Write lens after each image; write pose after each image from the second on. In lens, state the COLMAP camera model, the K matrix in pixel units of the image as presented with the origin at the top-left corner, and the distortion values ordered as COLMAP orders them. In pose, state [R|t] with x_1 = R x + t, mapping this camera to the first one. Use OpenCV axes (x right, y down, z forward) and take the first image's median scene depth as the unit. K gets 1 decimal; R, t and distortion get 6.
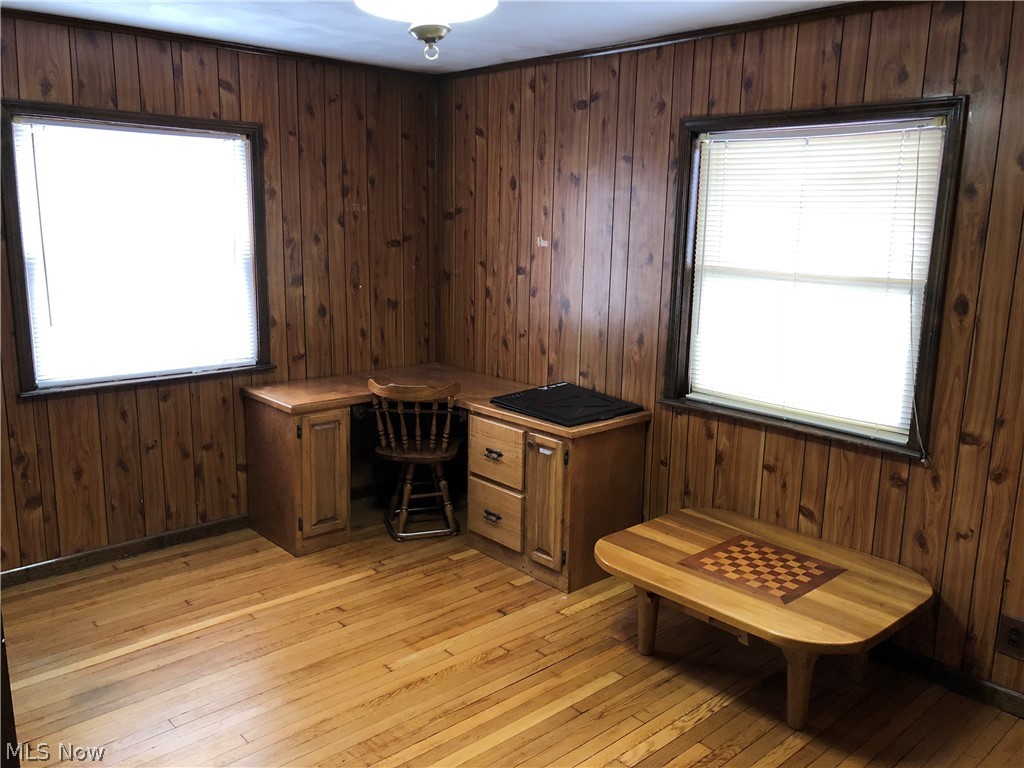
lens RADIAL K [[837.1, 0, 511.4], [0, 837.1, 386.0], [0, 0, 1]] dist [0.008041, -0.027088]
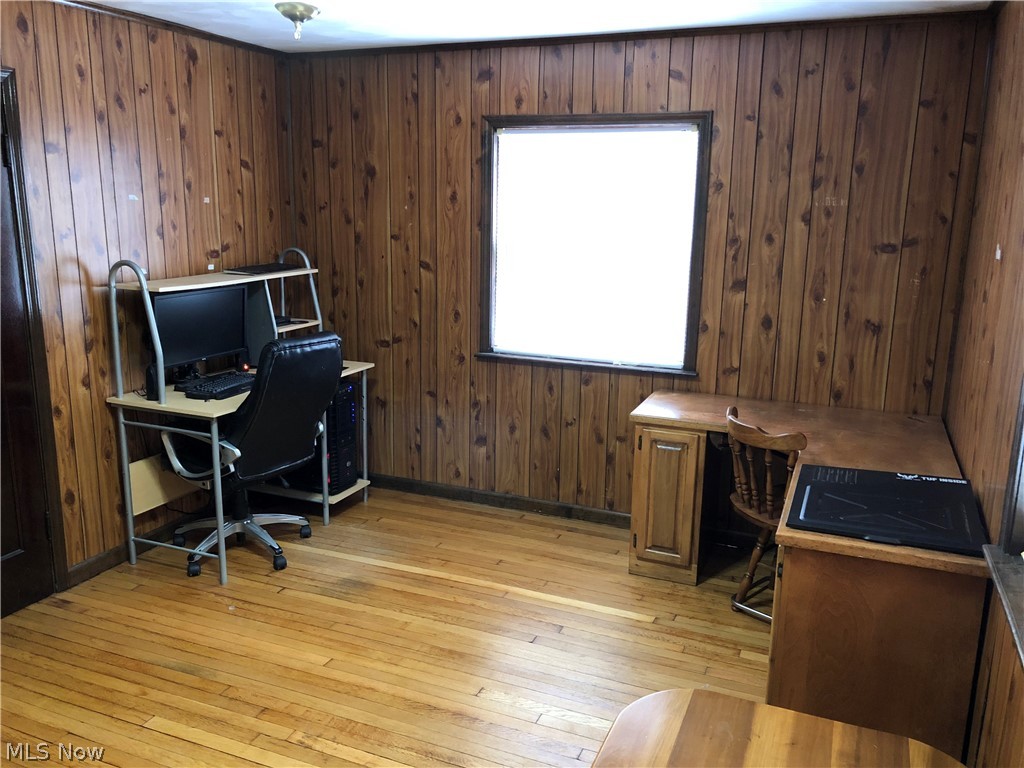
lens RADIAL K [[837.1, 0, 509.6], [0, 837.1, 380.7], [0, 0, 1]] dist [0.008041, -0.027088]
pose [[0.407319, 0.183581, -0.894645, 0.485271], [-0.185692, 0.975774, 0.115686, -0.089906], [0.894209, 0.119007, 0.431541, 0.440101]]
